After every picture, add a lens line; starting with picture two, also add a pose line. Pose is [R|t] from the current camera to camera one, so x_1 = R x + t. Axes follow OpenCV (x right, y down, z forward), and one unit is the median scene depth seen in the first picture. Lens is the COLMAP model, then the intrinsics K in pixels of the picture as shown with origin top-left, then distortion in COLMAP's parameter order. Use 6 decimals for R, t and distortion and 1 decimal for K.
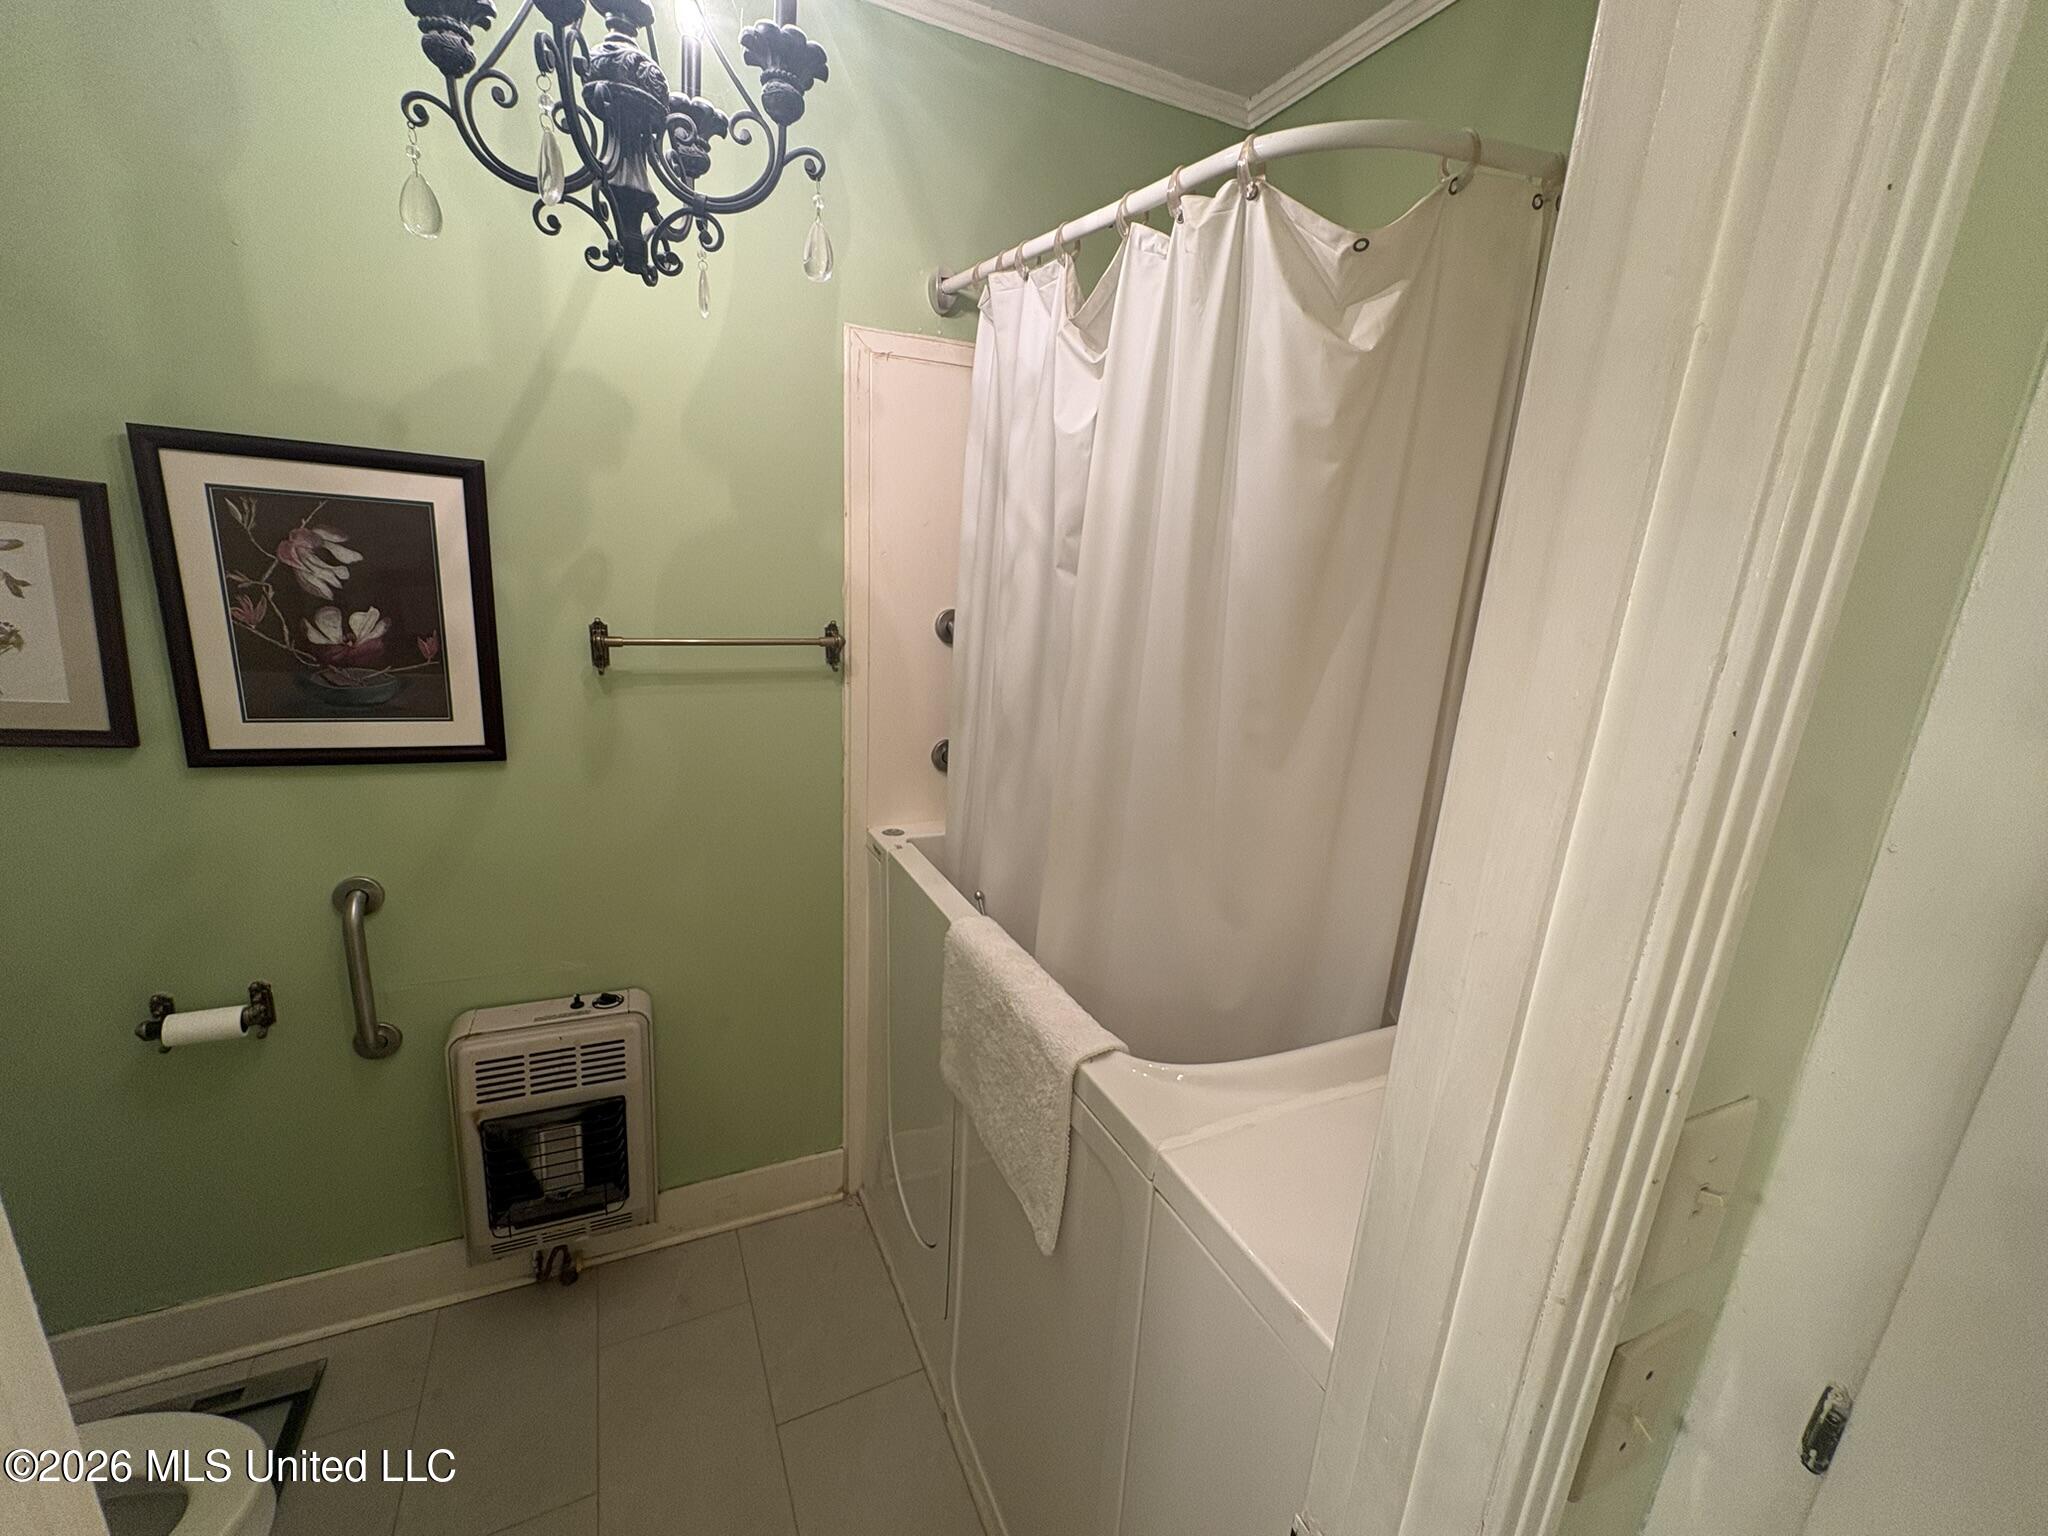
lens RADIAL K [[822.3, 0, 1014.3], [0, 822.3, 767.2], [0, 0, 1]] dist [-0.000483, 0.000395]
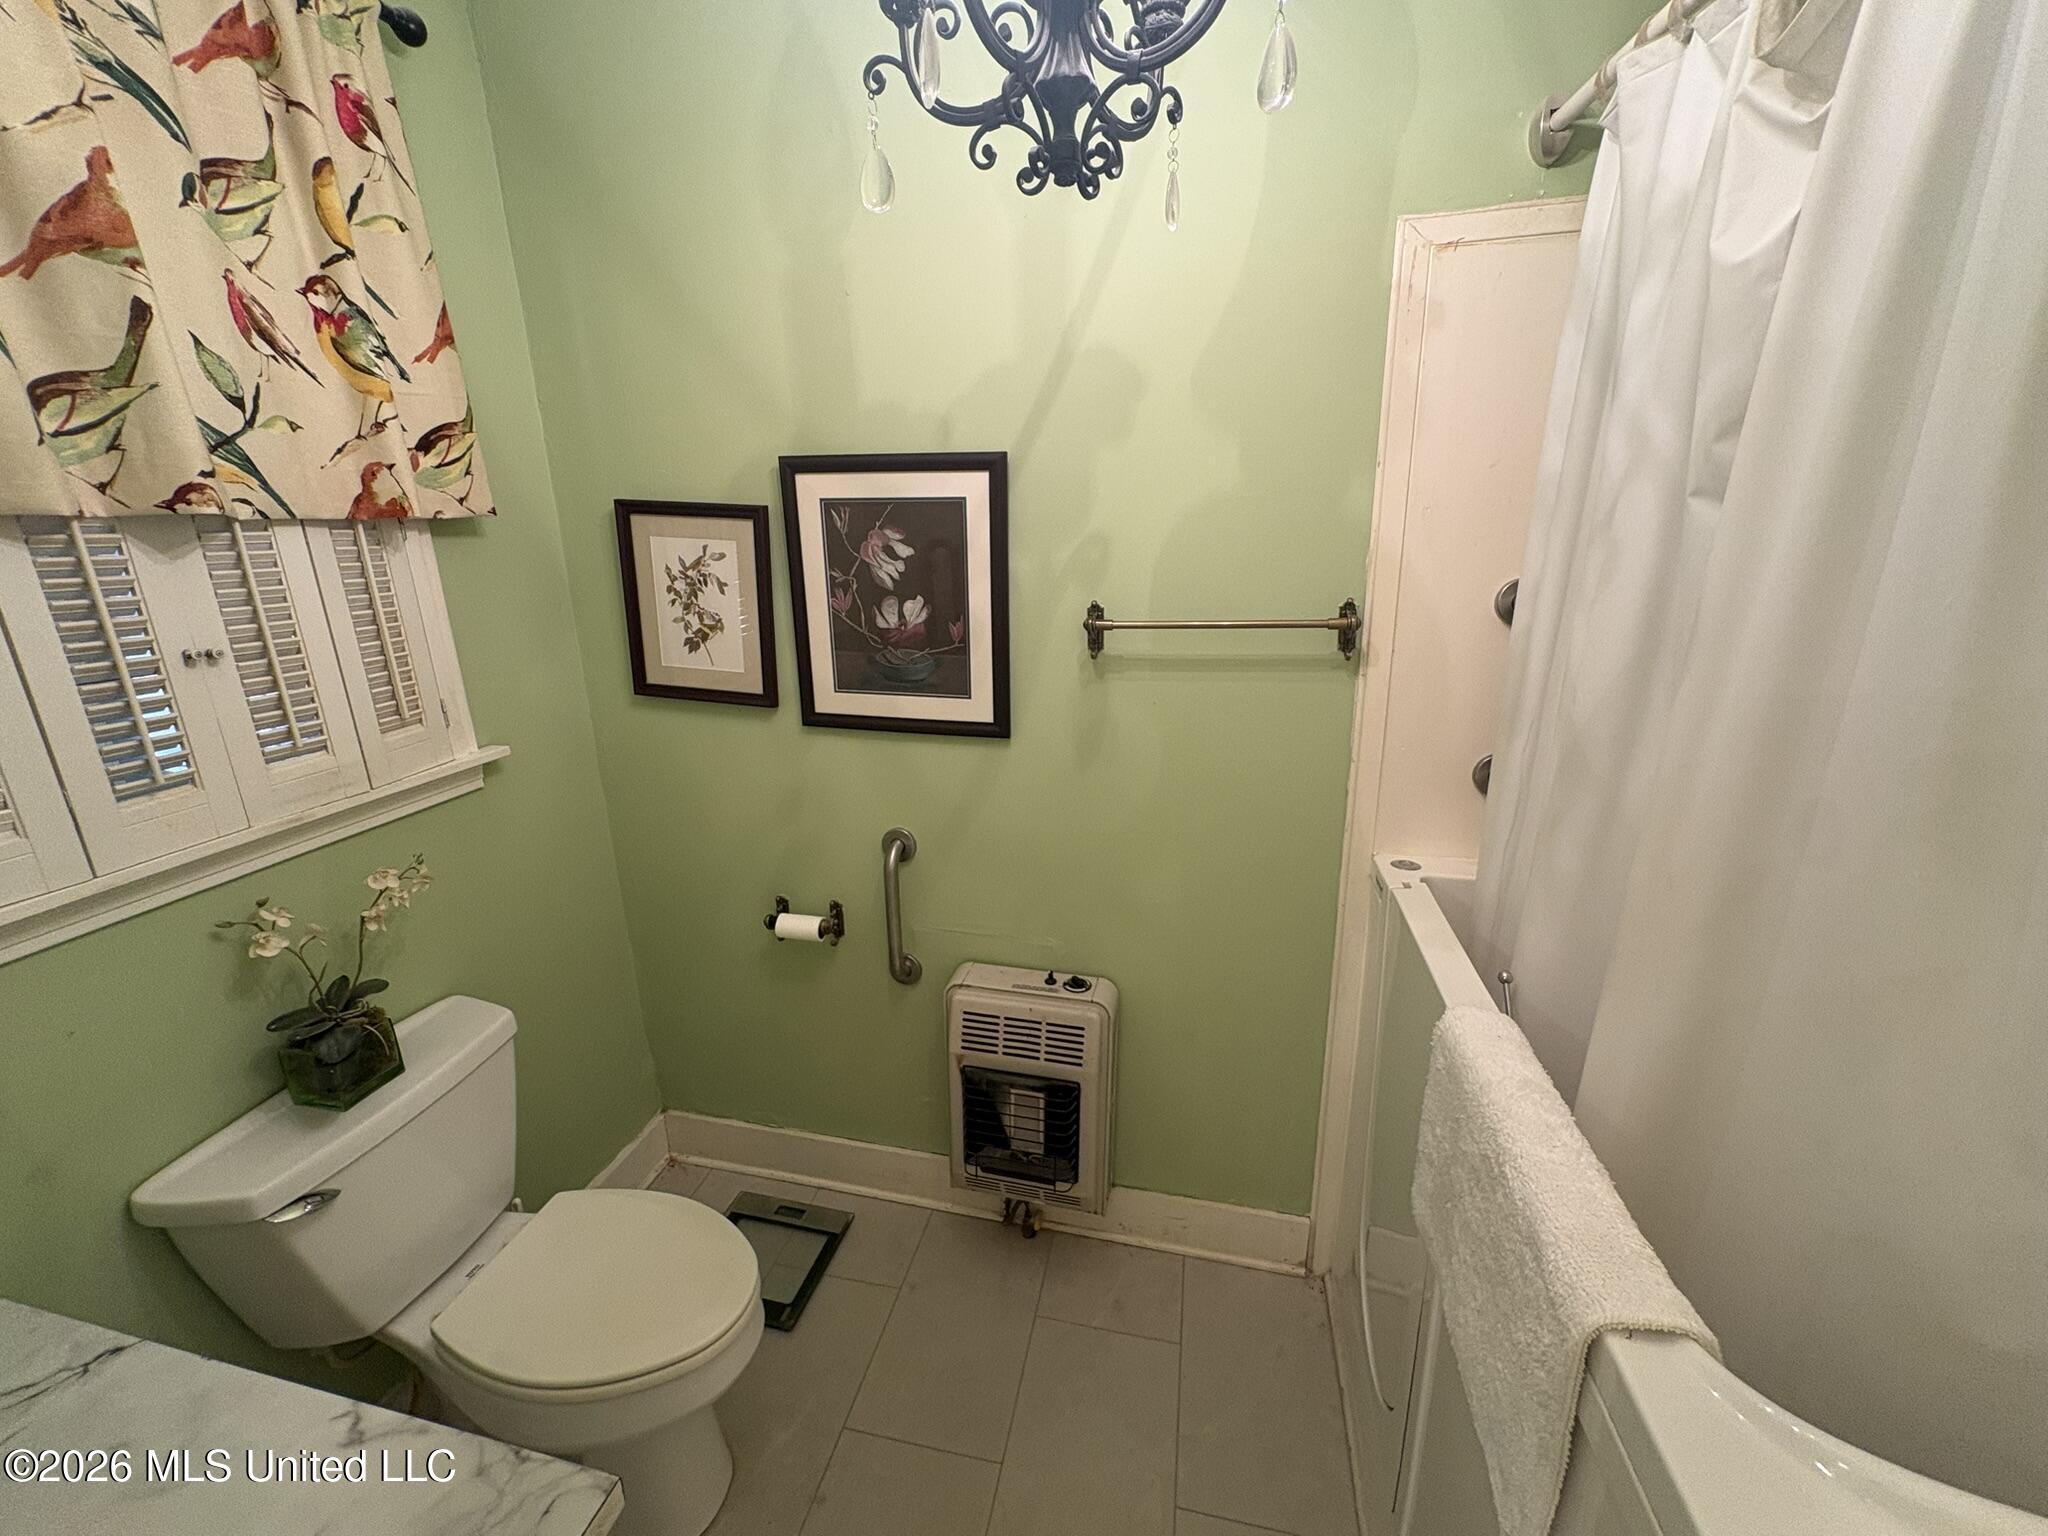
lens RADIAL K [[822.3, 0, 1027.2], [0, 822.3, 767.1], [0, 0, 1]] dist [-0.000483, 0.000395]
pose [[0.785828, 0.098023, -0.610628, 0.051023], [-0.089899, 0.994977, 0.044029, -0.020854], [0.611876, 0.020296, 0.790693, 0.187366]]
